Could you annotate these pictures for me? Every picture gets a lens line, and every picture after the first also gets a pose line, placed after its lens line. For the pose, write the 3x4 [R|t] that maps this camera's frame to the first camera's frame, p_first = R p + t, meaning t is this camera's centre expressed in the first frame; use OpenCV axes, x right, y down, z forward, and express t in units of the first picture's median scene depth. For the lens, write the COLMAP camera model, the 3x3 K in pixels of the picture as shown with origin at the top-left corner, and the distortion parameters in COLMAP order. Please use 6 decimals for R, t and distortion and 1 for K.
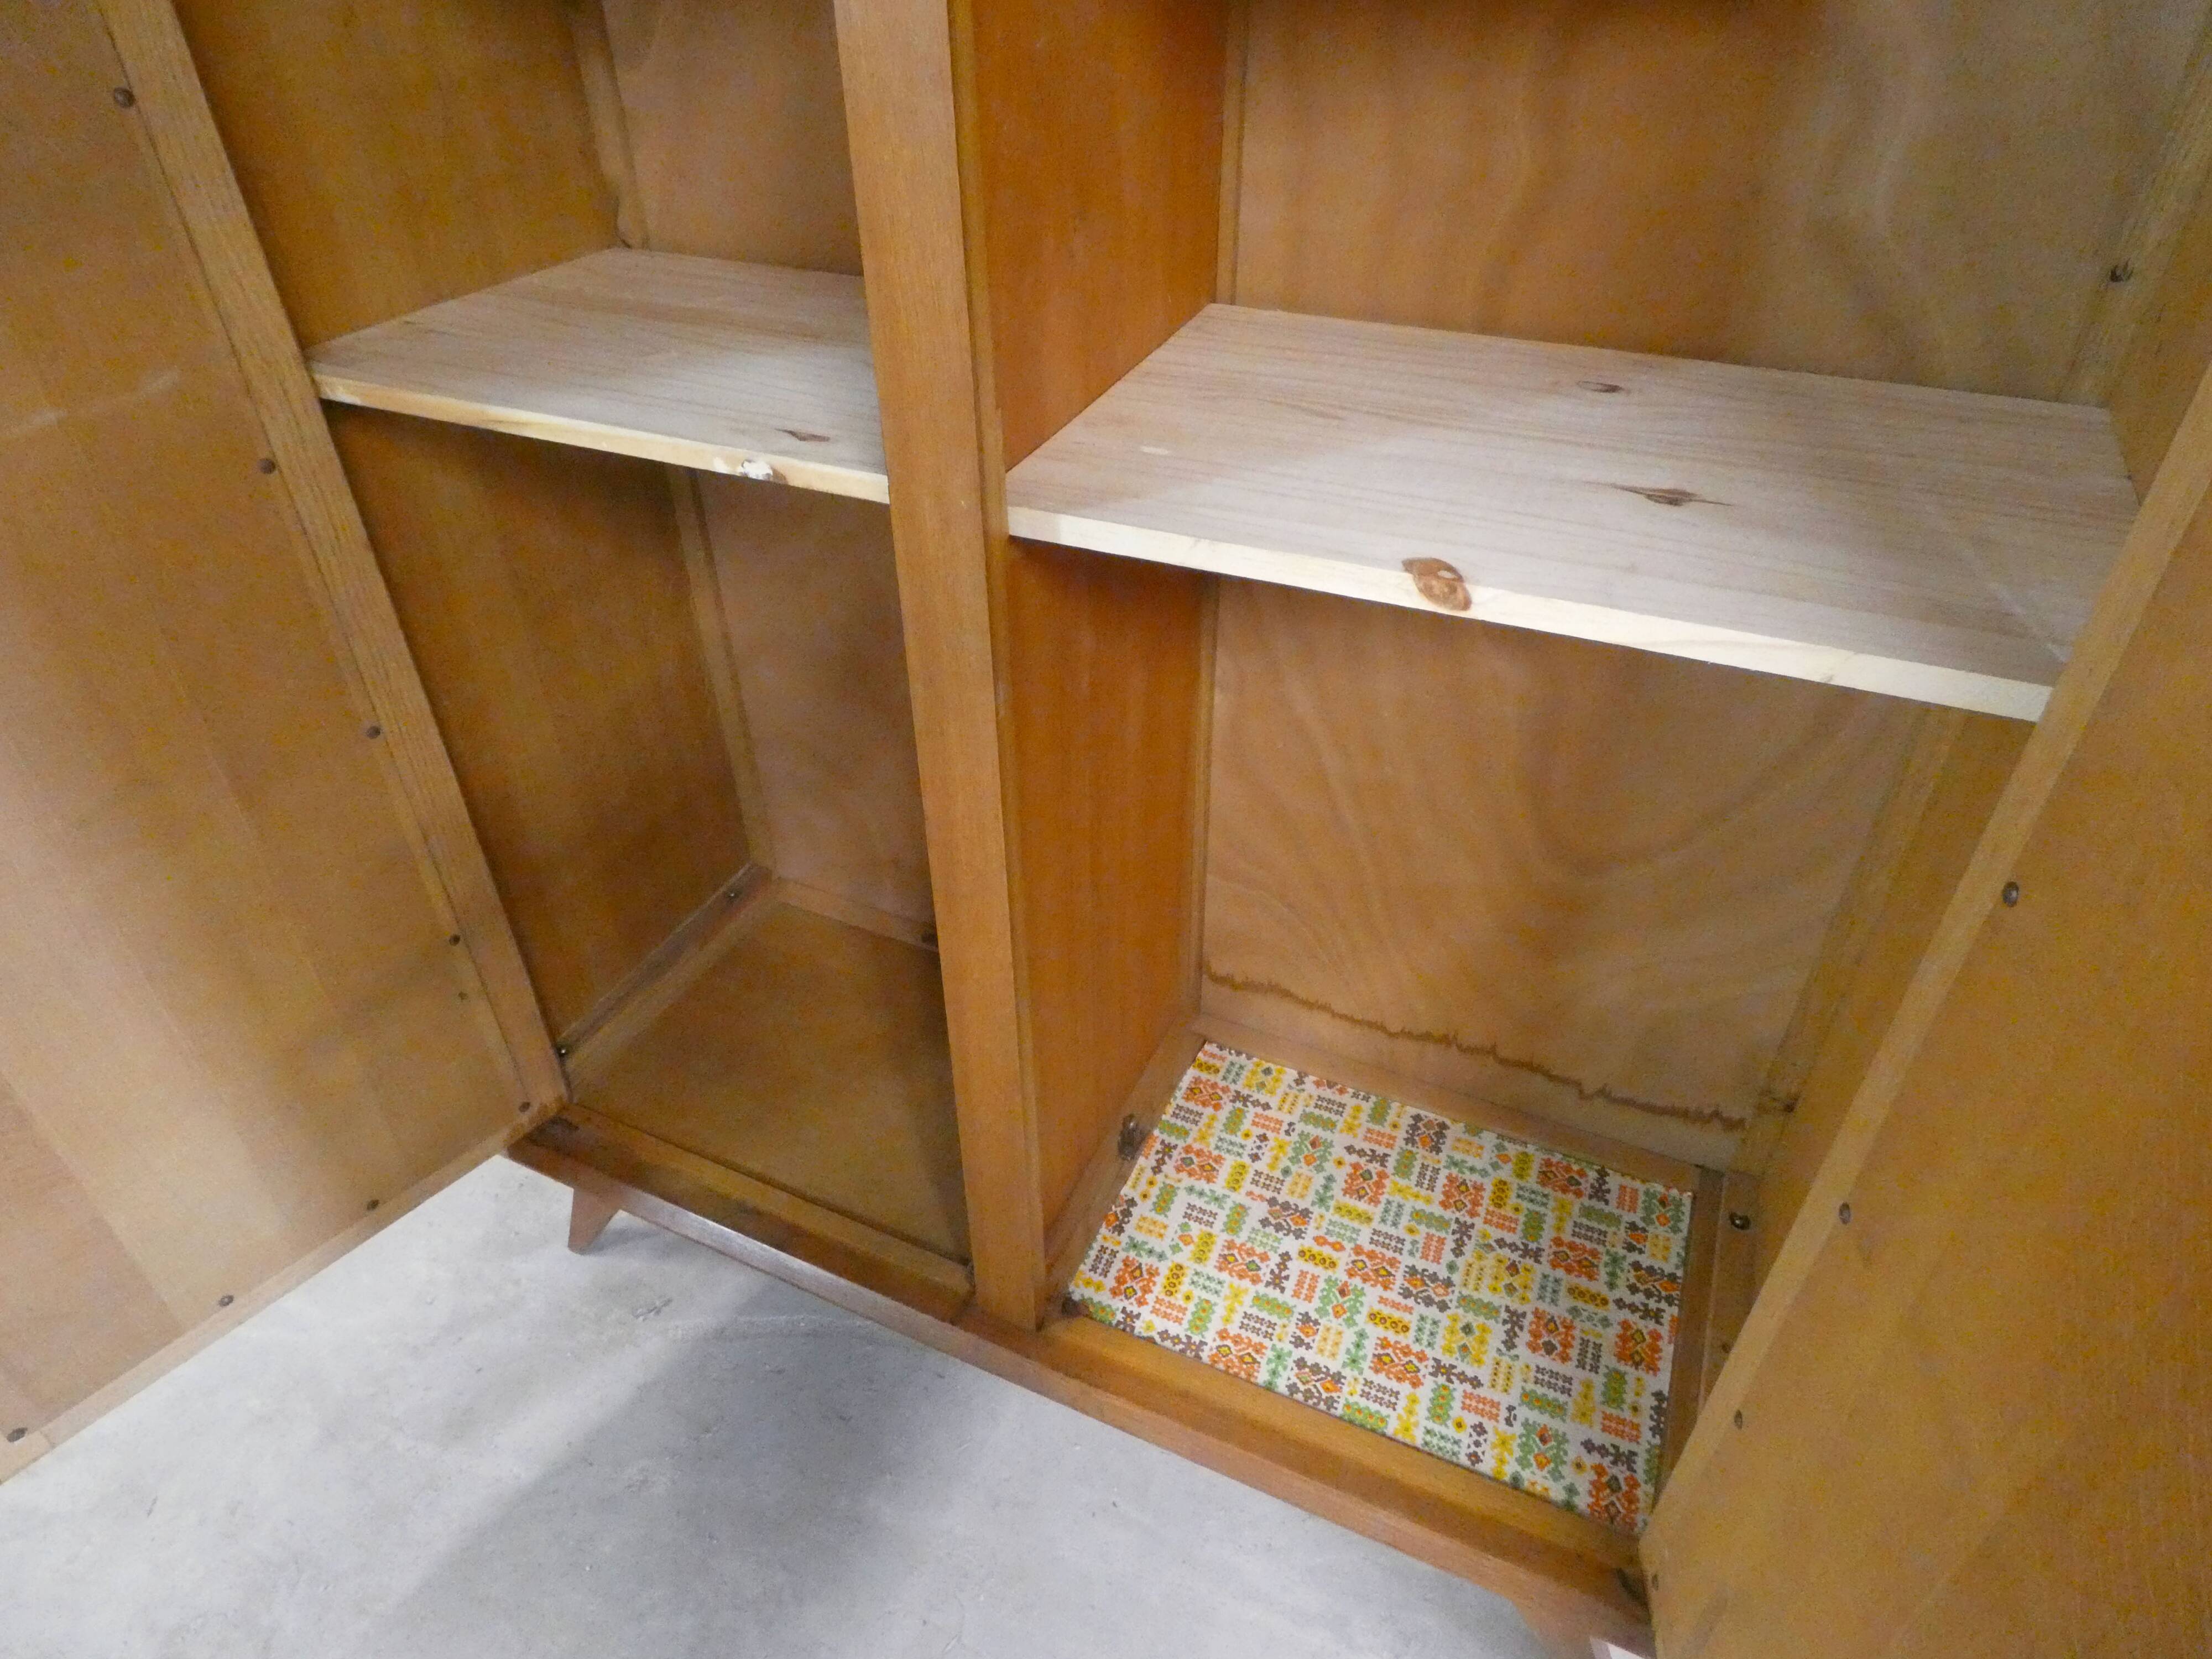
lens RADIAL K [[1319.9, 0, 1115.0], [0, 1319.9, 828.1], [0, 0, 1]] dist [-0.000569, -0.000401]
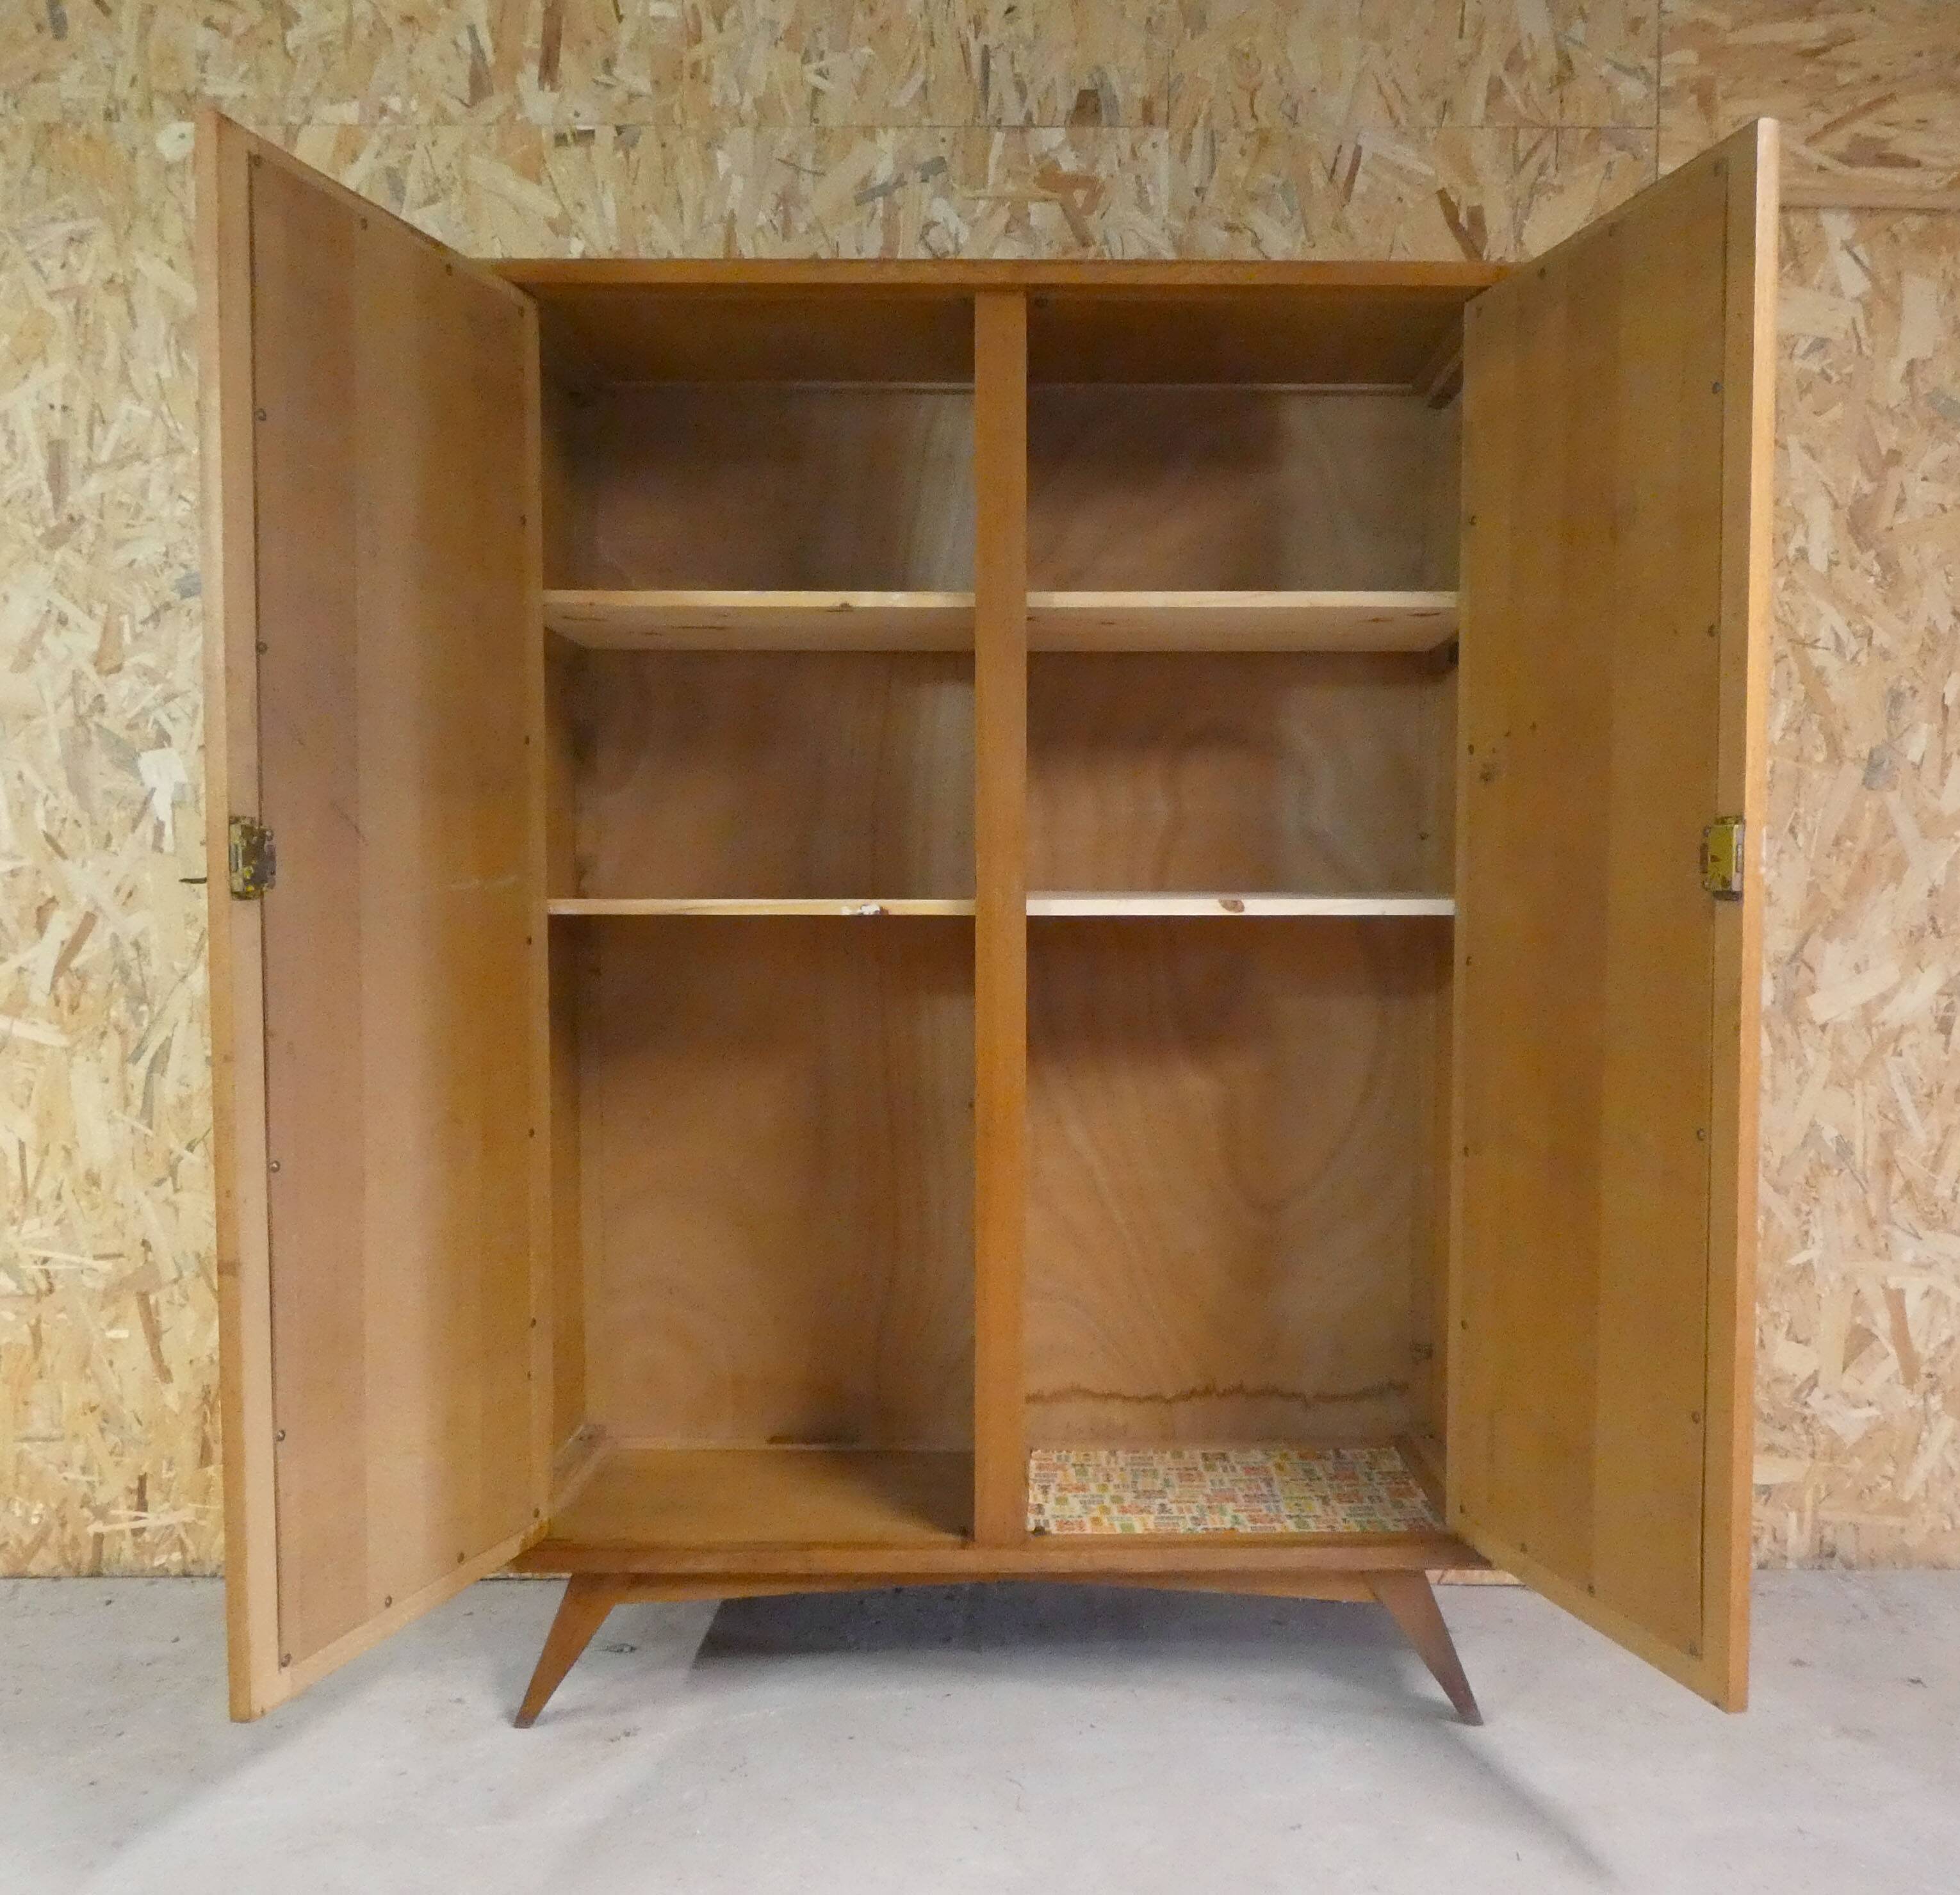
lens RADIAL K [[1851.3, 0, 1075.2], [0, 1851.3, 1017.2], [0, 0, 1]] dist [-0.008199, 0.001706]
pose [[0.904339, -0.016865, 0.426483, -0.785337], [0.247893, 0.834168, -0.492659, 0.854519], [-0.347449, 0.551252, 0.758551, -0.717766]]
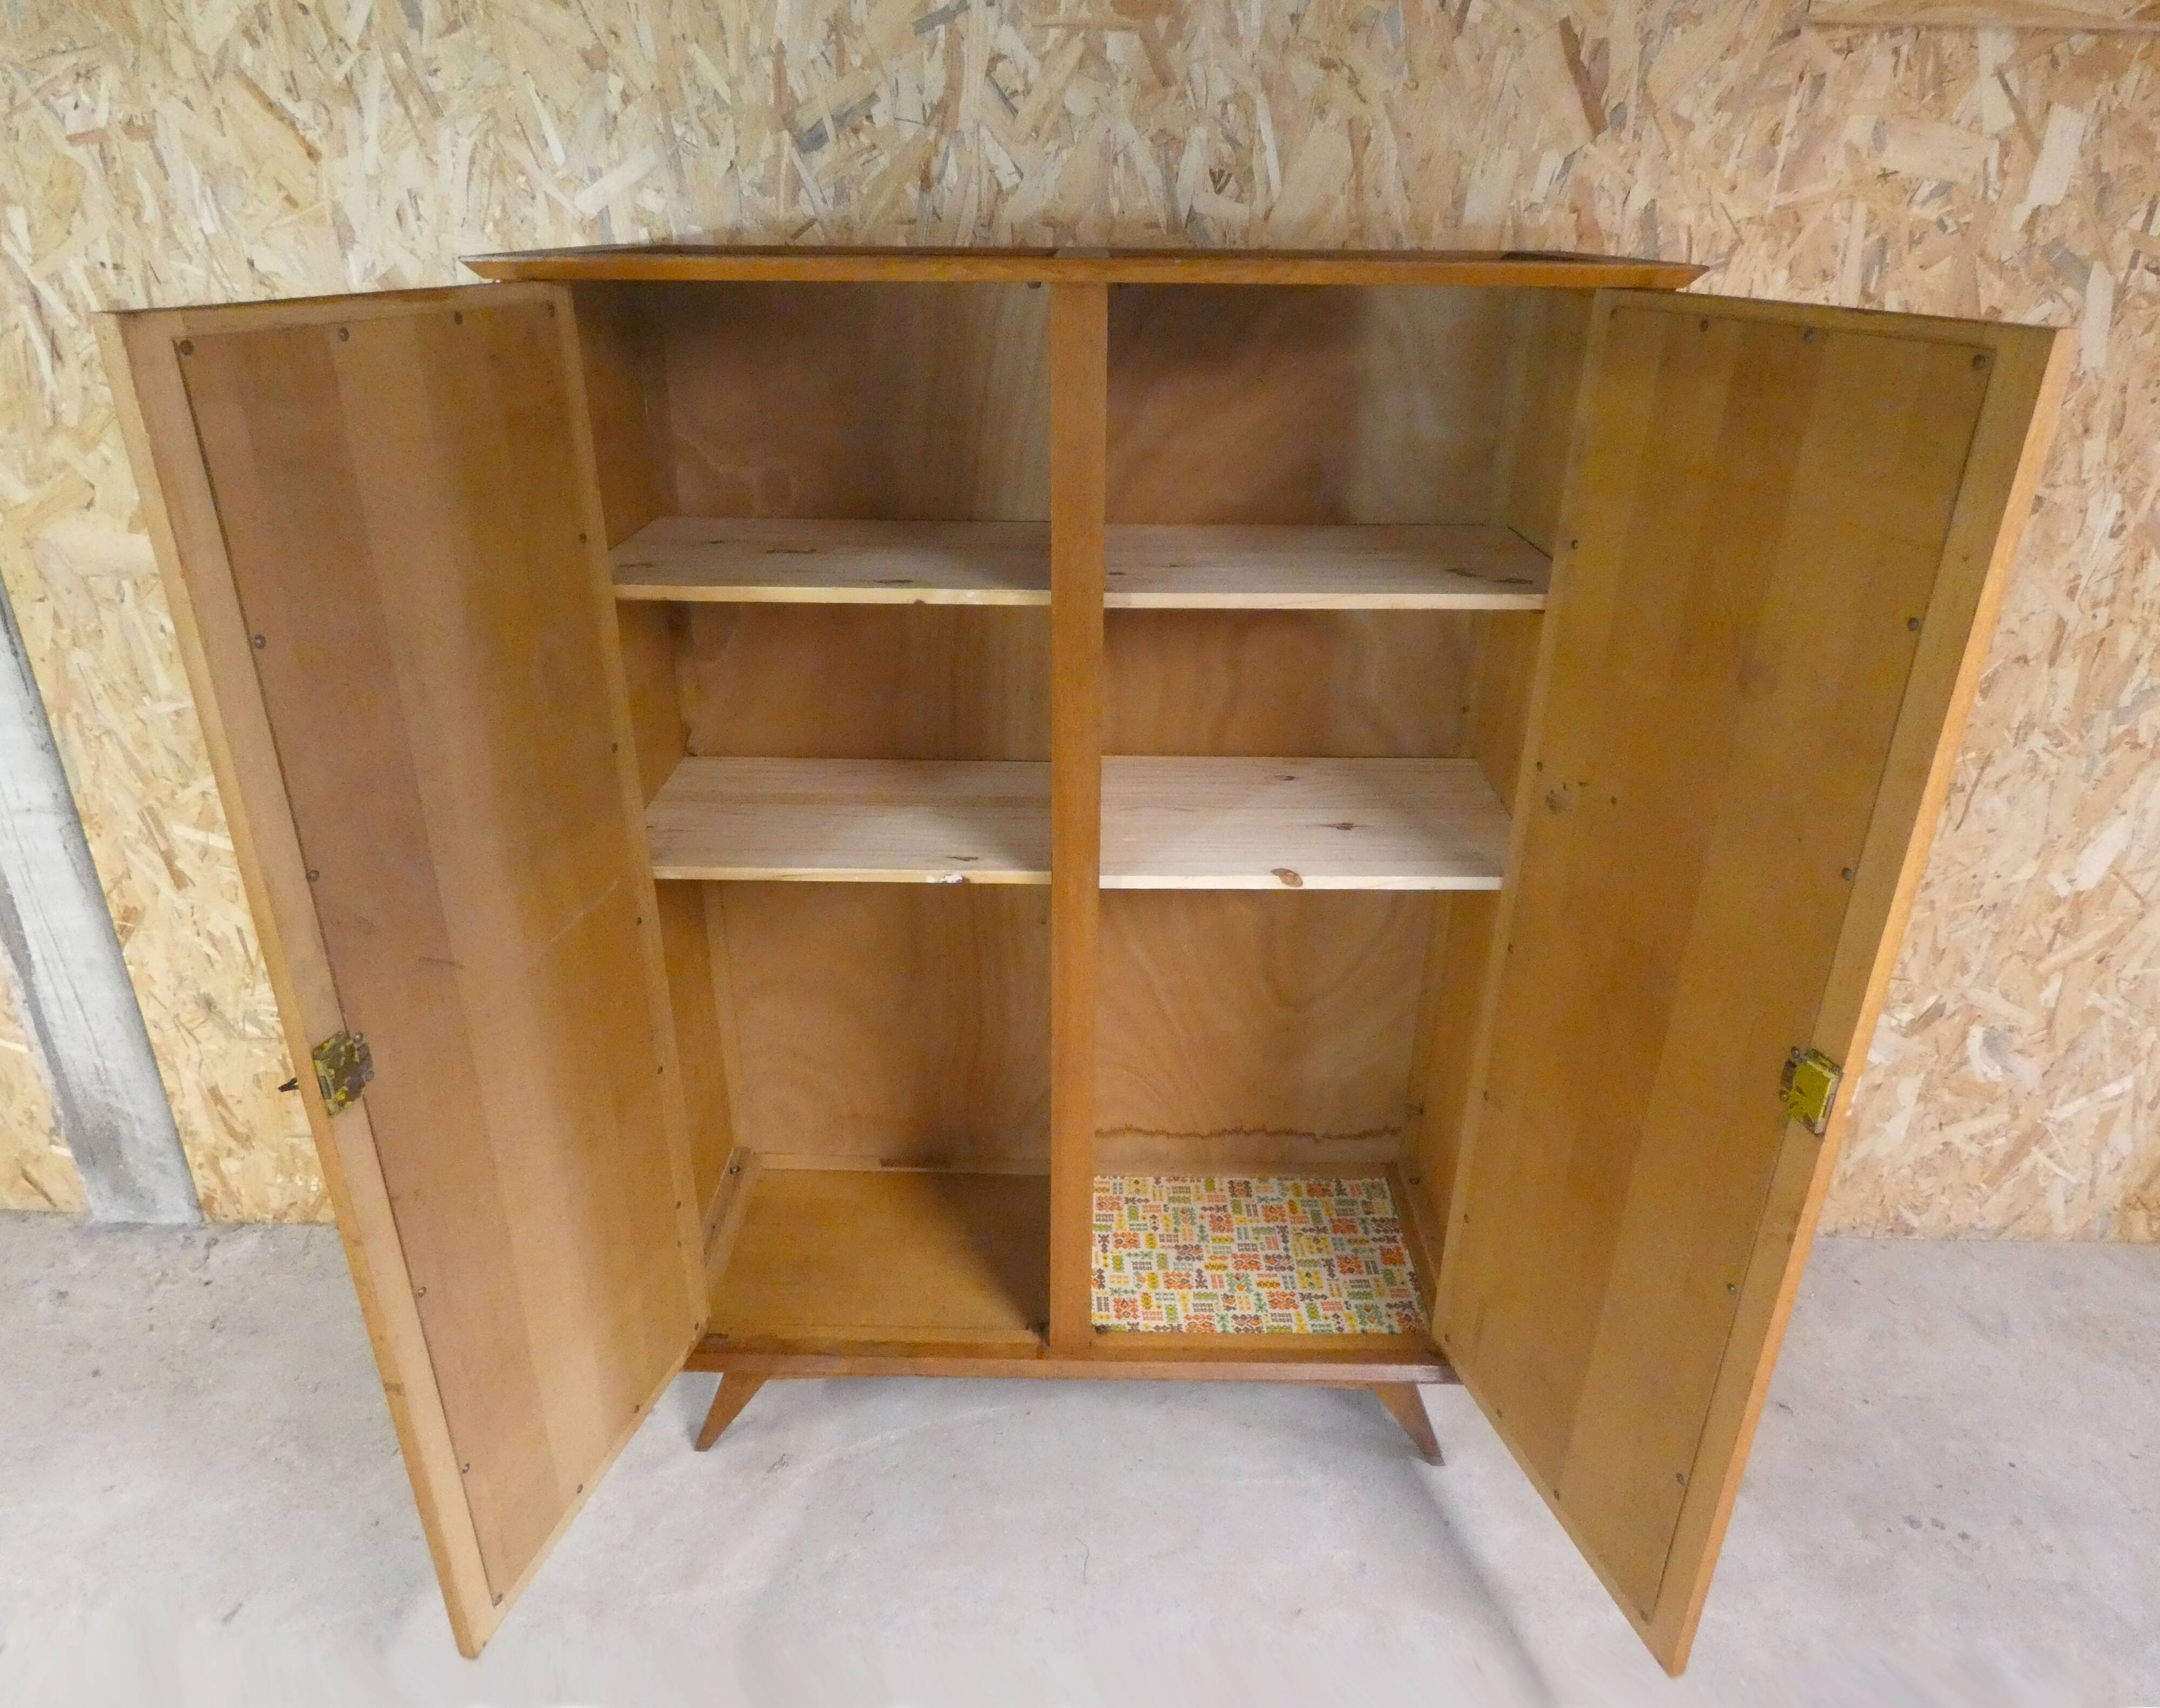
lens RADIAL K [[1347.1, 0, 1074.6], [0, 1347.1, 835.2], [0, 0, 1]] dist [-0.005217, -0.002055]
pose [[0.914339, -0.157200, 0.373192, -0.594224], [0.230729, 0.959591, -0.161089, 0.031088], [-0.332789, 0.233396, 0.913662, -0.677748]]
